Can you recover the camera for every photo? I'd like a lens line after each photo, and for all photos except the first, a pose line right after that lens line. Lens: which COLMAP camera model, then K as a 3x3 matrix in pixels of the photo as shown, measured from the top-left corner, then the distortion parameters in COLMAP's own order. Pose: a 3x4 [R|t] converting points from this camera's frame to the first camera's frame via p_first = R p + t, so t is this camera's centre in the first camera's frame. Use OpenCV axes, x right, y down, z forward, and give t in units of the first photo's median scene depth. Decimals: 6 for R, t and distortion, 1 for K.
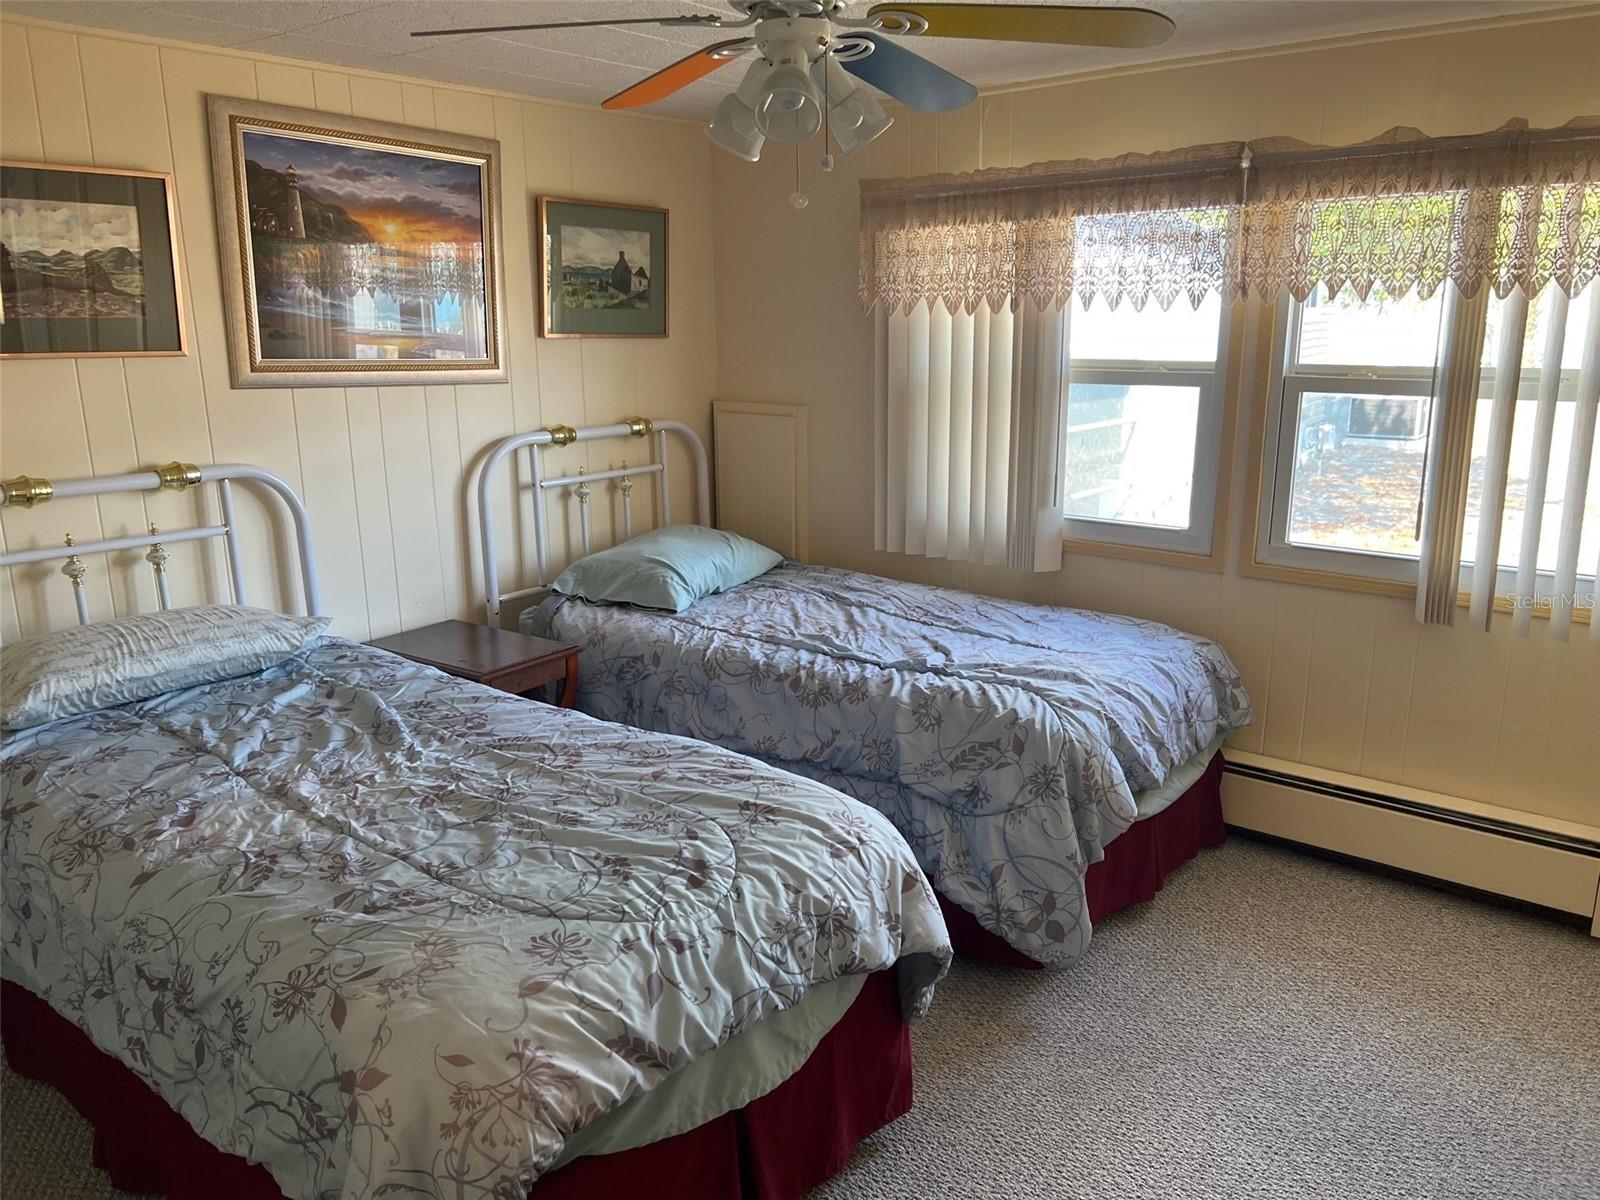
lens RADIAL K [[1204.3, 0, 798.7], [0, 1204.3, 613.2], [0, 0, 1]] dist [0.056914, -0.063145]
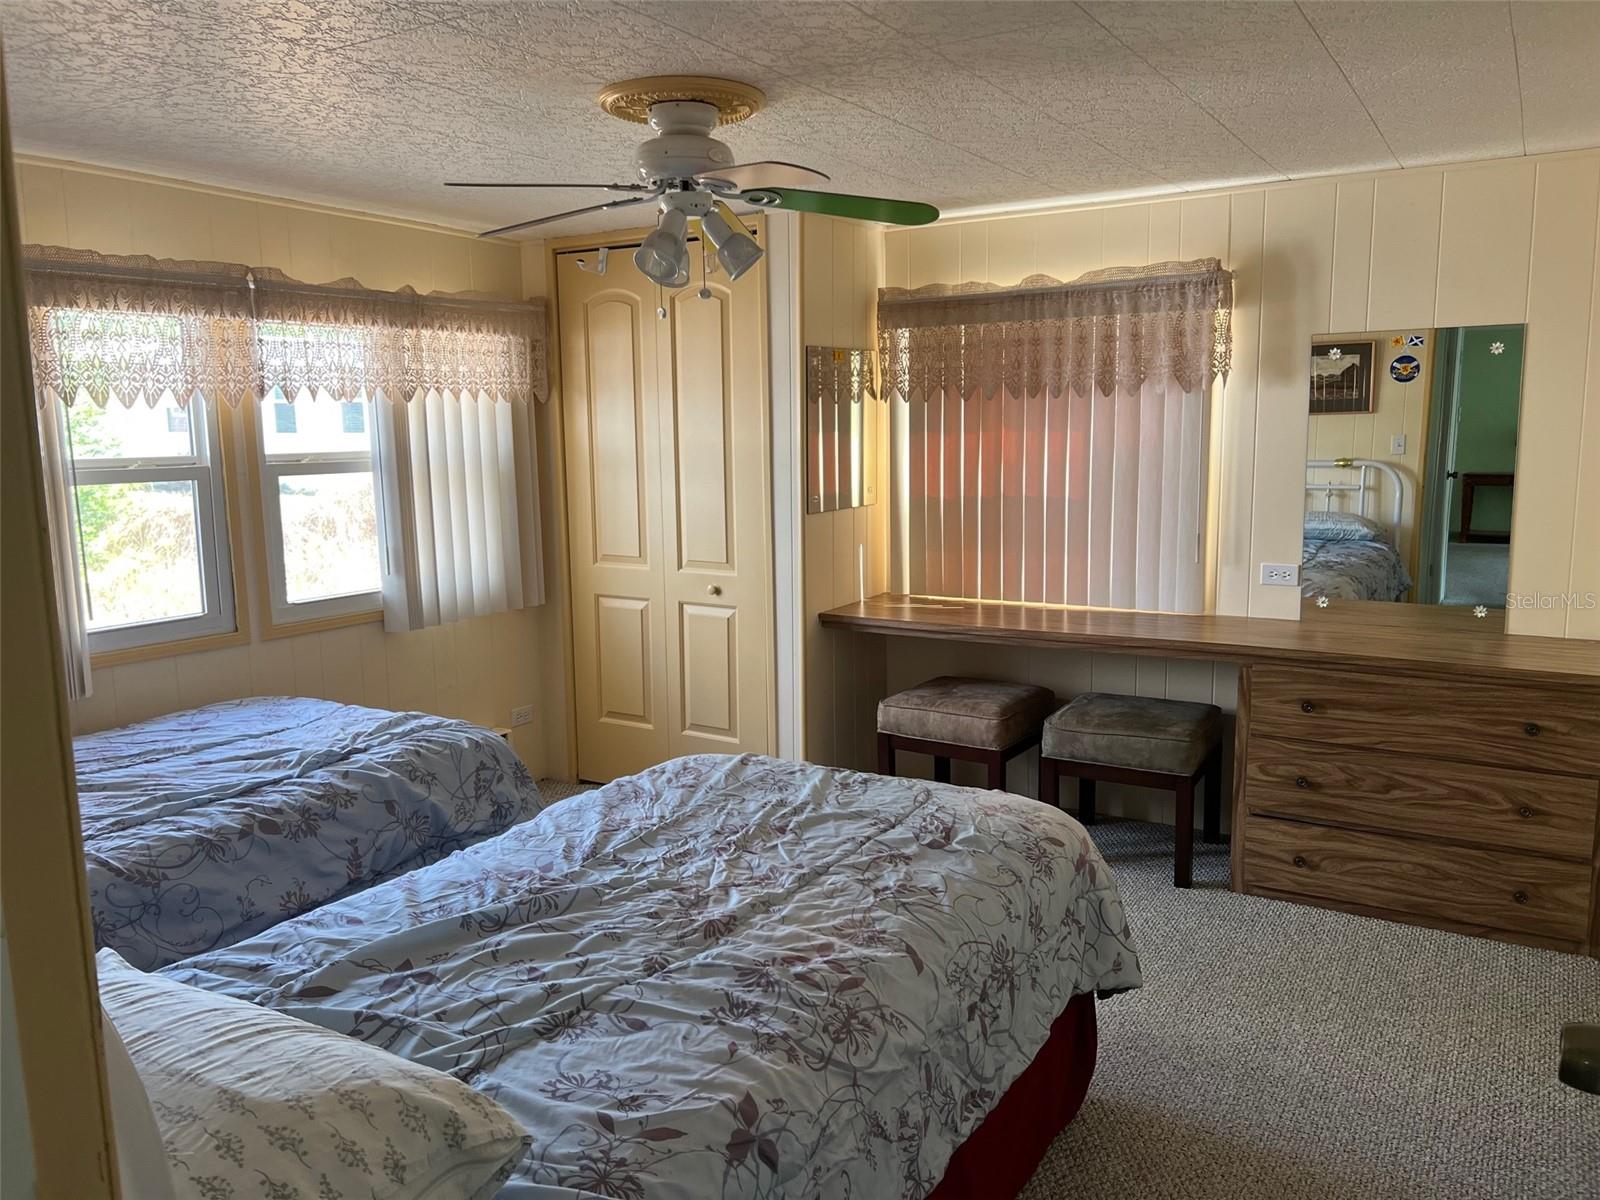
lens RADIAL K [[1204.3, 0, 798.7], [0, 1204.3, 613.2], [0, 0, 1]] dist [0.056914, -0.063145]
pose [[-0.140487, -0.152862, 0.978211, -0.889648], [0.252541, 0.949796, 0.184691, -0.151951], [-0.957333, 0.272985, -0.094830, 0.687273]]
